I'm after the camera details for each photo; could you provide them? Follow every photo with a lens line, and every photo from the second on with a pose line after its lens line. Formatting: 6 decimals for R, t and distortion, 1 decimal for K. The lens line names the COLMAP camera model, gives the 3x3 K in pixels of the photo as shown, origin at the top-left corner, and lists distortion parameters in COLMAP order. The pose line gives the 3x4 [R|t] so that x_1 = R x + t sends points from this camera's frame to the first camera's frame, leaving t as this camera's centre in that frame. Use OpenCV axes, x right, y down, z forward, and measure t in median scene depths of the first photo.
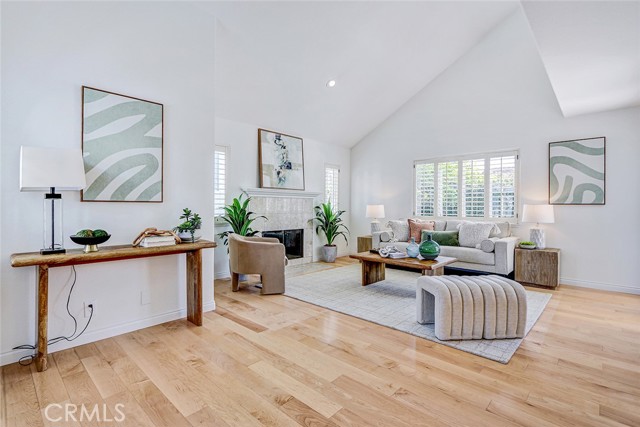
lens RADIAL K [[305.6, 0, 315.3], [0, 305.6, 206.8], [0, 0, 1]] dist [0.001587, -0.000007]
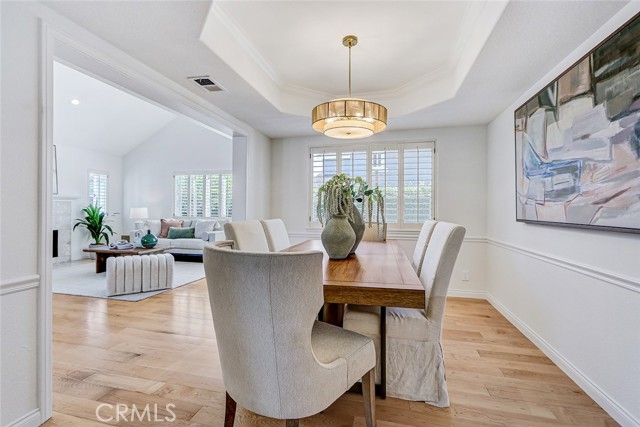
lens RADIAL K [[294.8, 0, 316.4], [0, 294.8, 210.4], [0, 0, 1]] dist [0.000195, -0.000565]
pose [[0.878788, -0.003321, 0.477200, 0.295800], [0.001094, 0.999987, 0.004945, -0.000579], [-0.477211, -0.003824, 0.878781, -0.375238]]
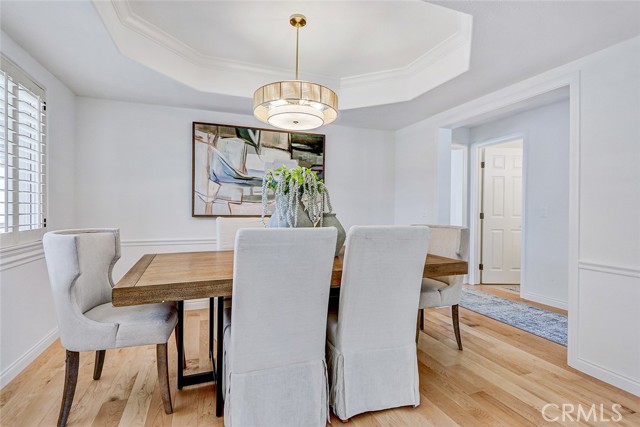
lens RADIAL K [[313.4, 0, 312.2], [0, 313.4, 210.7], [0, 0, 1]] dist [0.013943, -0.000214]
pose [[-0.886512, -0.015593, 0.462442, 0.336322], [-0.015402, 0.999873, 0.004189, 0.002377], [-0.462449, -0.003409, -0.886639, 0.365160]]
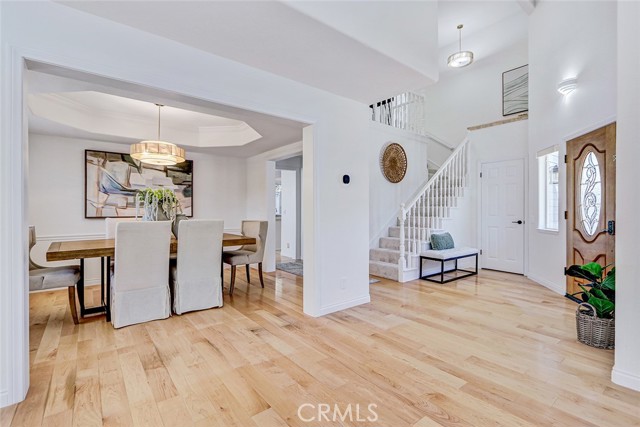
lens RADIAL K [[294.8, 0, 316.4], [0, 294.8, 210.4], [0, 0, 1]] dist [0.000195, -0.000565]
pose [[-0.987570, -0.004160, 0.157124, 0.078758], [-0.004680, 0.999985, -0.002936, -0.001390], [-0.157109, -0.003635, -0.987575, 0.624552]]
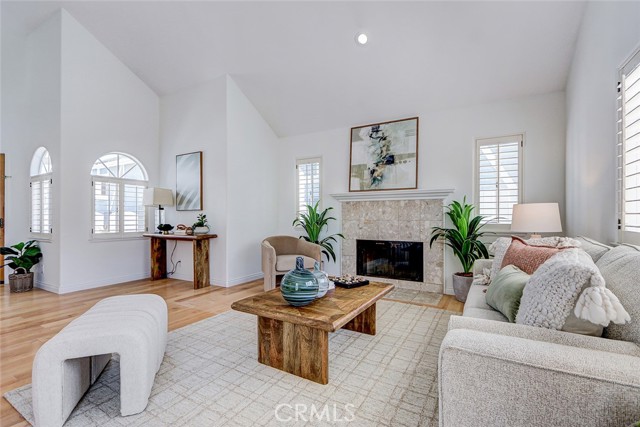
lens RADIAL K [[296.8, 0, 313.4], [0, 296.8, 215.1], [0, 0, 1]] dist [0.000967, -0.000225]
pose [[0.217602, -0.007599, -0.976008, 0.653665], [0.003973, 0.999968, -0.006900, 0.013890], [0.976030, -0.002376, 0.217625, 0.673623]]
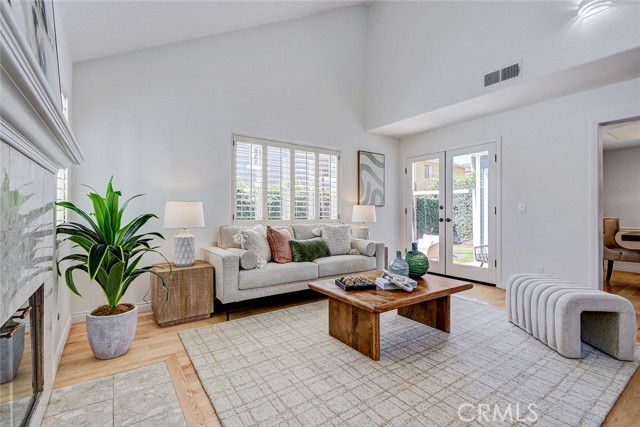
lens RADIAL K [[291.7, 0, 313.0], [0, 291.7, 213.2], [0, 0, 1]] dist [-0.001033, -0.000344]
pose [[0.213887, -0.009074, 0.976816, -0.270130], [-0.001249, 0.999953, 0.009562, 0.008679], [-0.976858, -0.003265, 0.213865, 0.805576]]
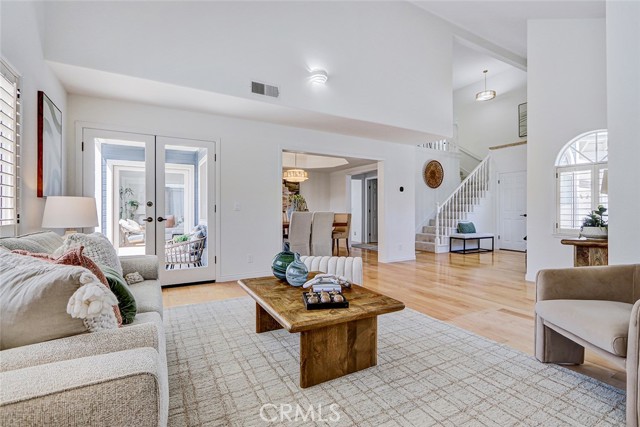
lens RADIAL K [[294.8, 0, 316.4], [0, 294.8, 210.4], [0, 0, 1]] dist [0.000195, -0.000565]
pose [[-0.952717, -0.003802, 0.303835, 0.082729], [-0.004280, 0.999990, -0.000910, 0.013698], [-0.303829, -0.002167, -0.952724, 1.184097]]
